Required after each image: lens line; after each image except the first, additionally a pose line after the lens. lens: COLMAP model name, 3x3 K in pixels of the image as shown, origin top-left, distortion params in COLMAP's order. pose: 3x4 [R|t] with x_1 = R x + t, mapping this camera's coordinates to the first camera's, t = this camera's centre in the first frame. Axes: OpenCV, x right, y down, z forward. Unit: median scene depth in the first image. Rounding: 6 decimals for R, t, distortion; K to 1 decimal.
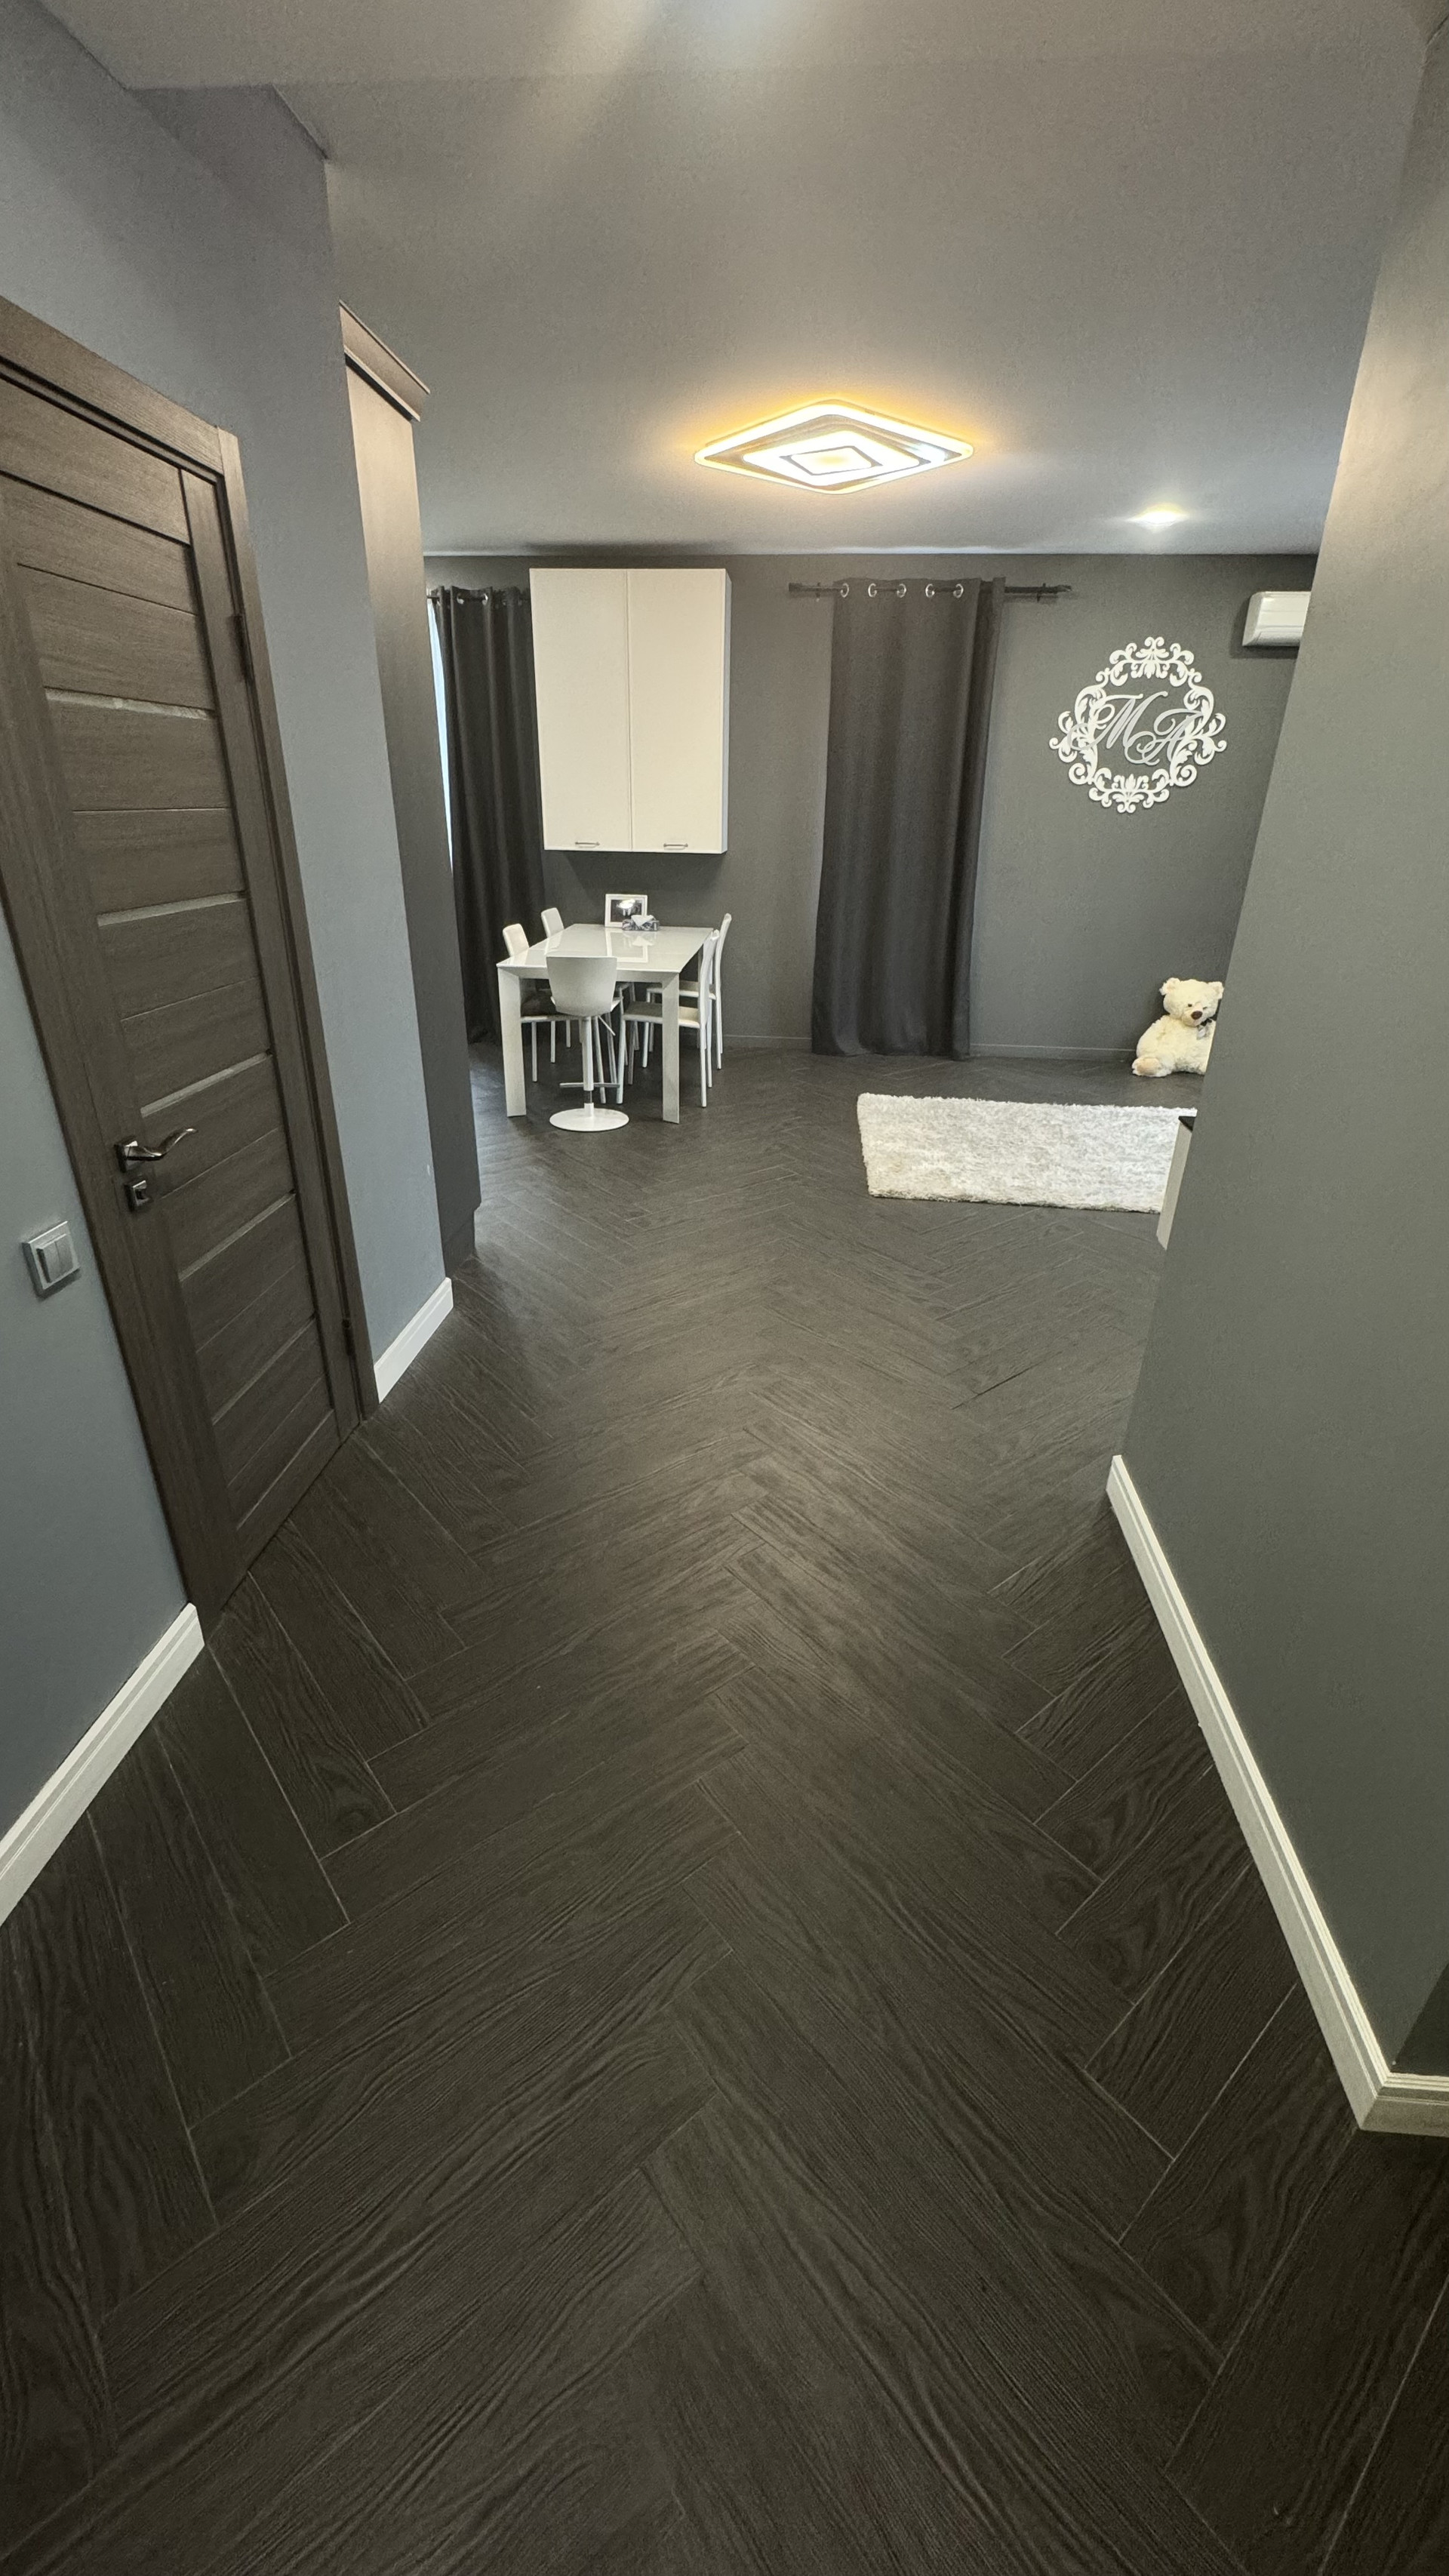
lens RADIAL K [[1028.0, 0, 730.5], [0, 1028.0, 1285.8], [0, 0, 1]] dist [0.001522, -0.000939]
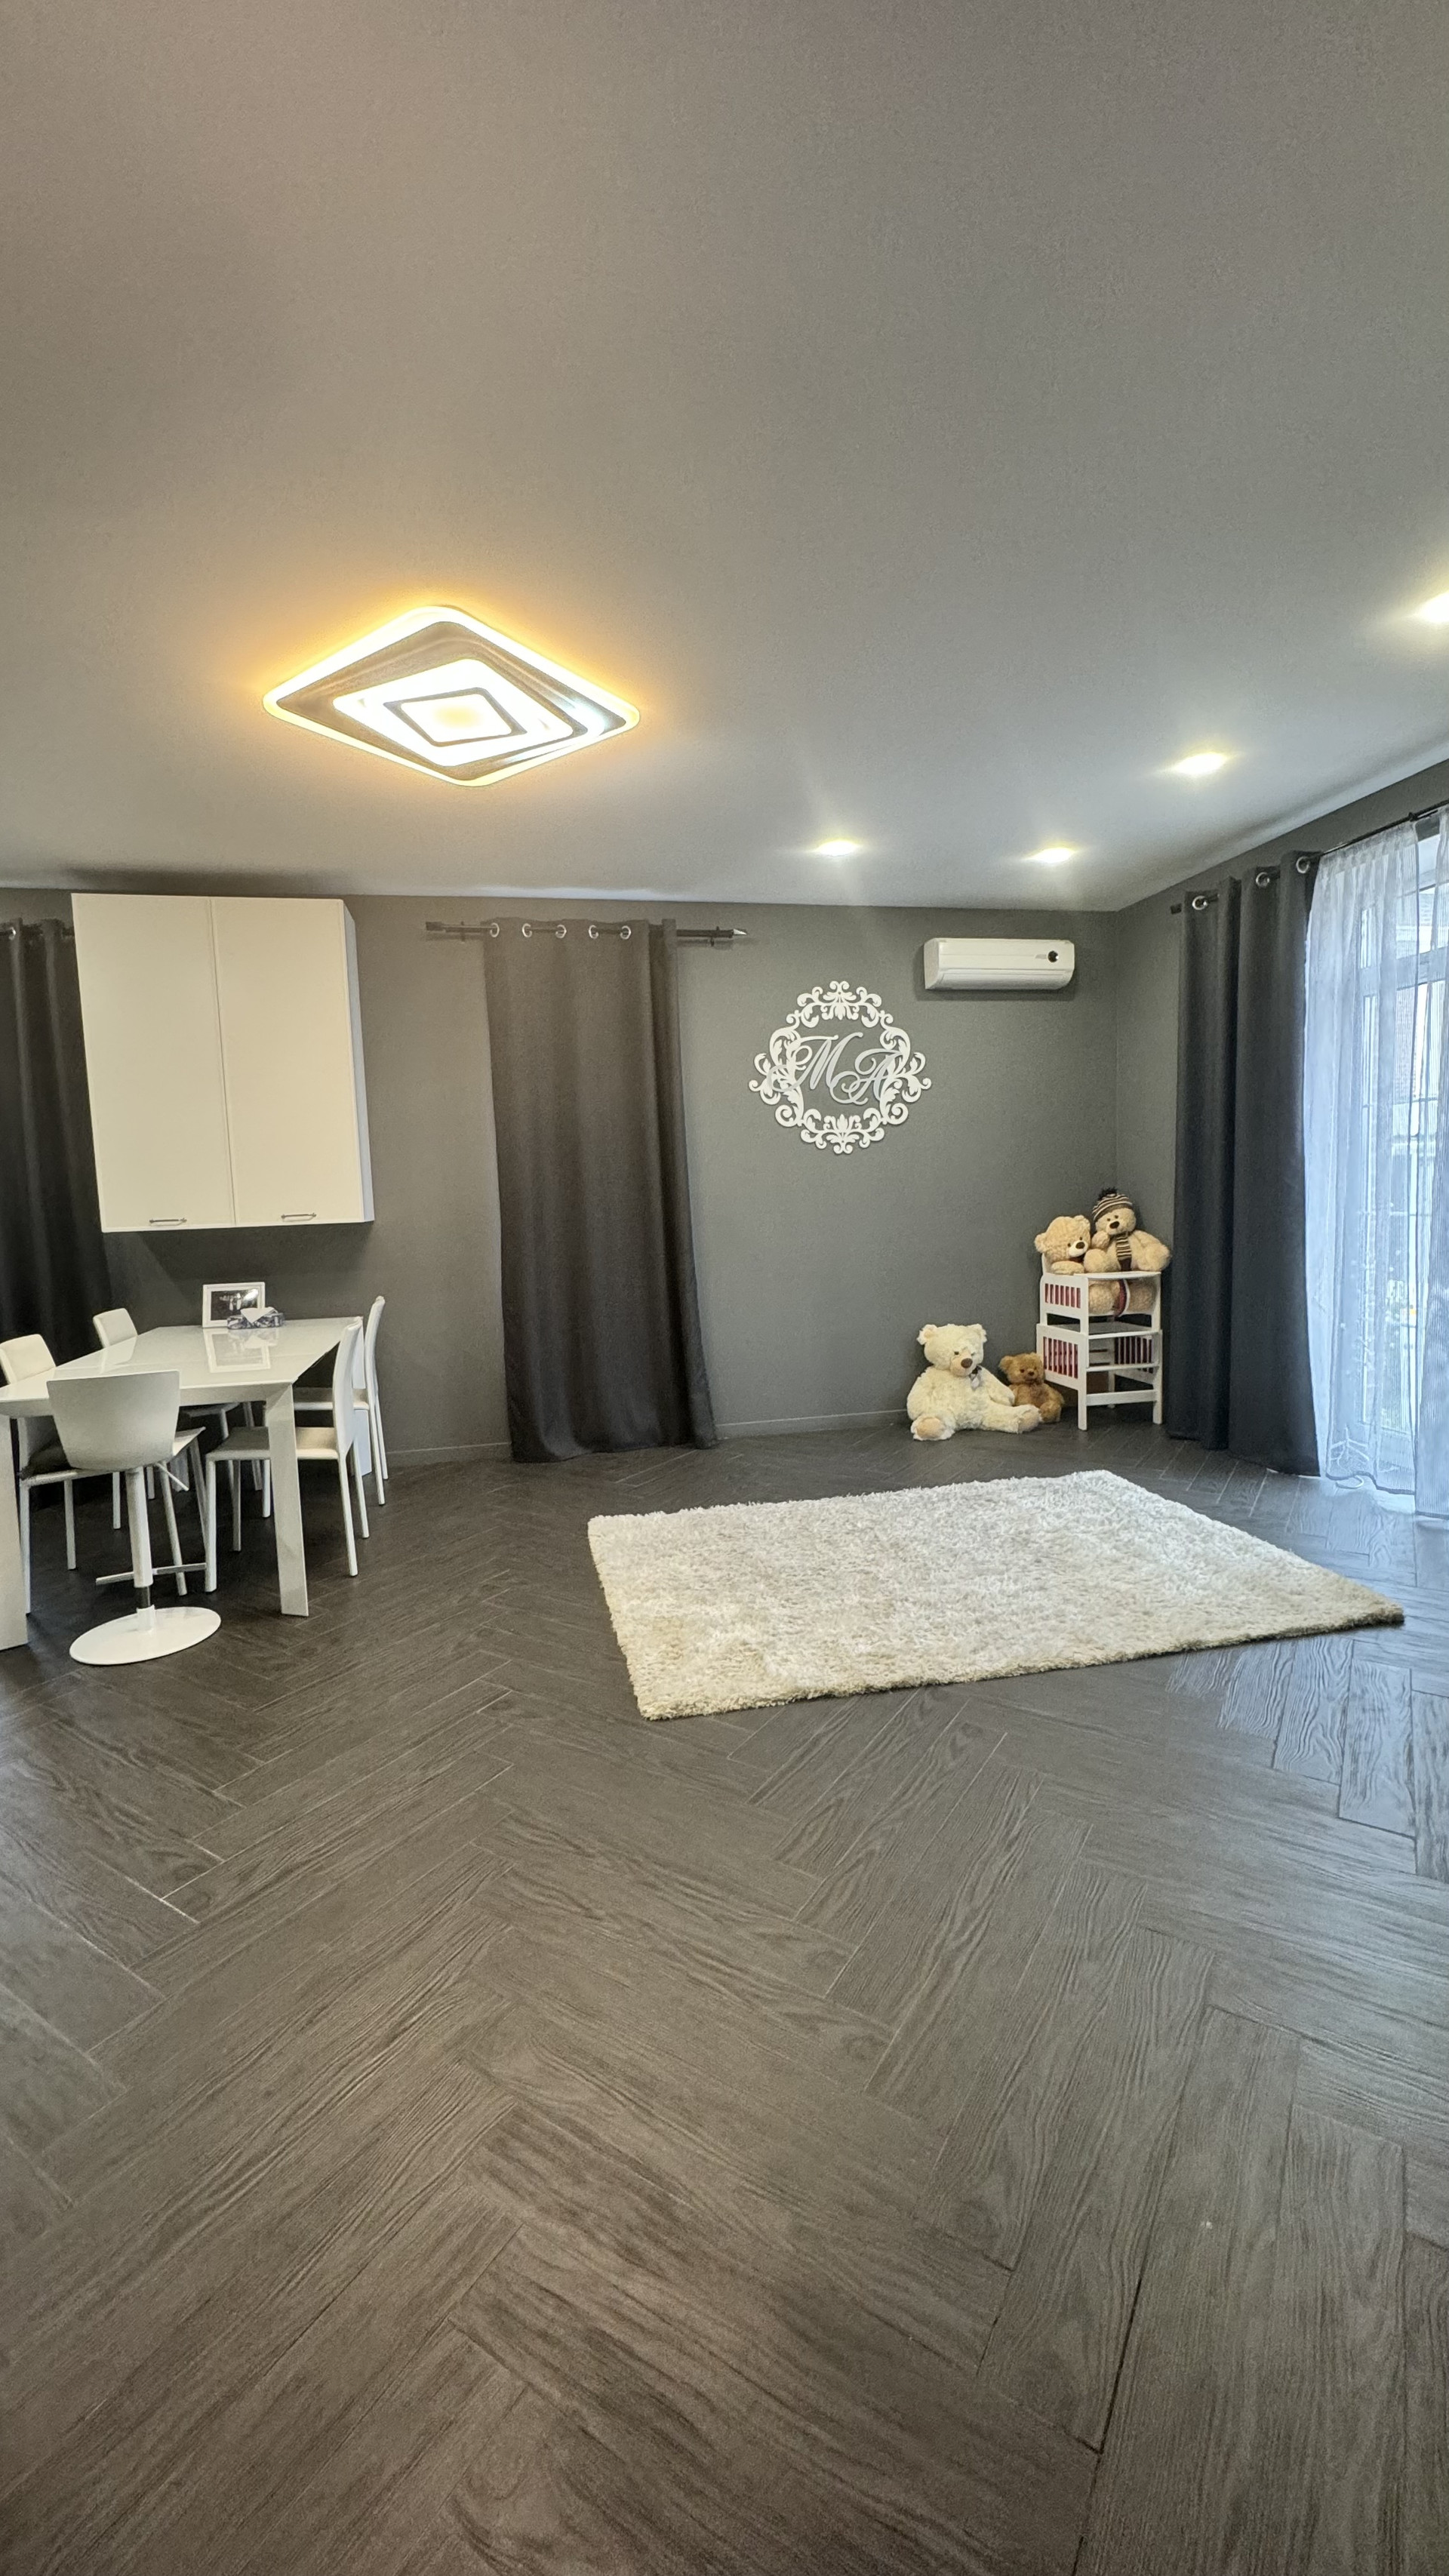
lens RADIAL K [[1028.0, 0, 723.8], [0, 1028.0, 1290.2], [0, 0, 1]] dist [0.001522, -0.000939]
pose [[0.954345, -0.078866, 0.288106, 0.023089], [0.173379, 0.931665, -0.319281, -0.090897], [-0.243238, 0.354656, 0.902804, 0.284147]]
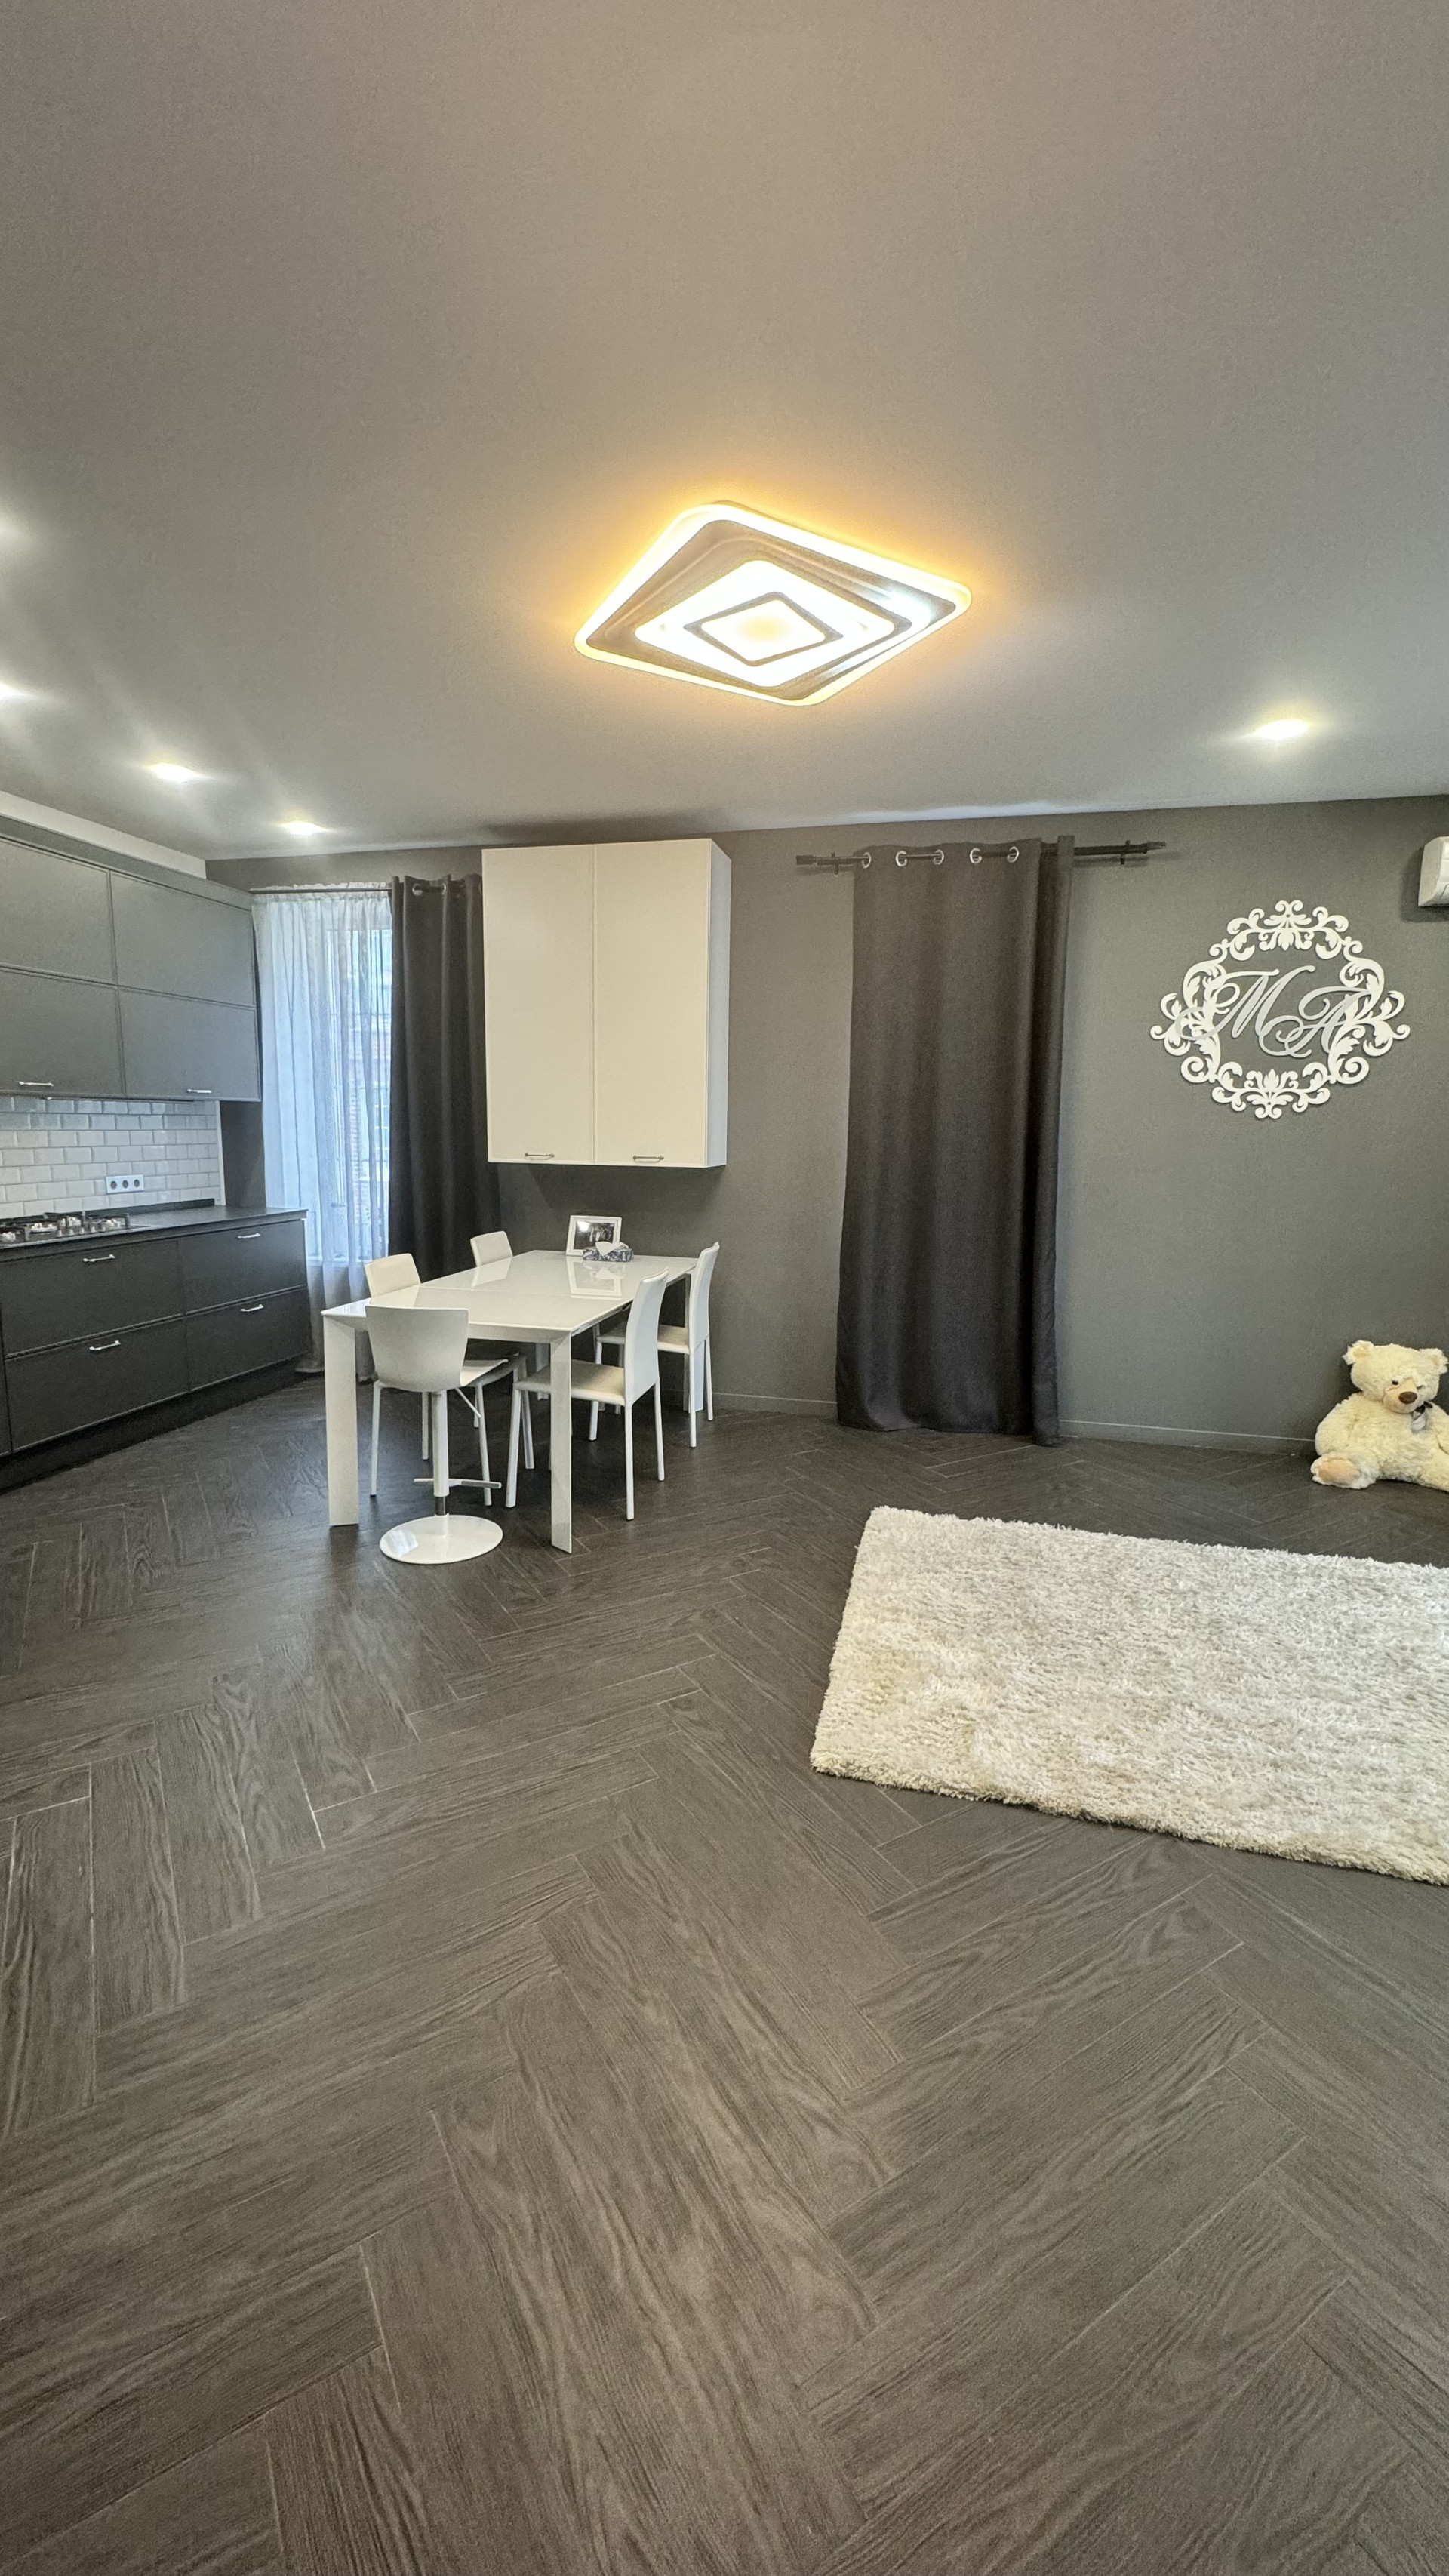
lens RADIAL K [[1028.0, 0, 729.3], [0, 1028.0, 1287.1], [0, 0, 1]] dist [0.001522, -0.000939]
pose [[0.989557, 0.022062, -0.142440, 0.124314], [-0.061559, 0.958244, -0.279245, -0.131183], [0.130332, 0.285098, 0.949596, 0.321698]]
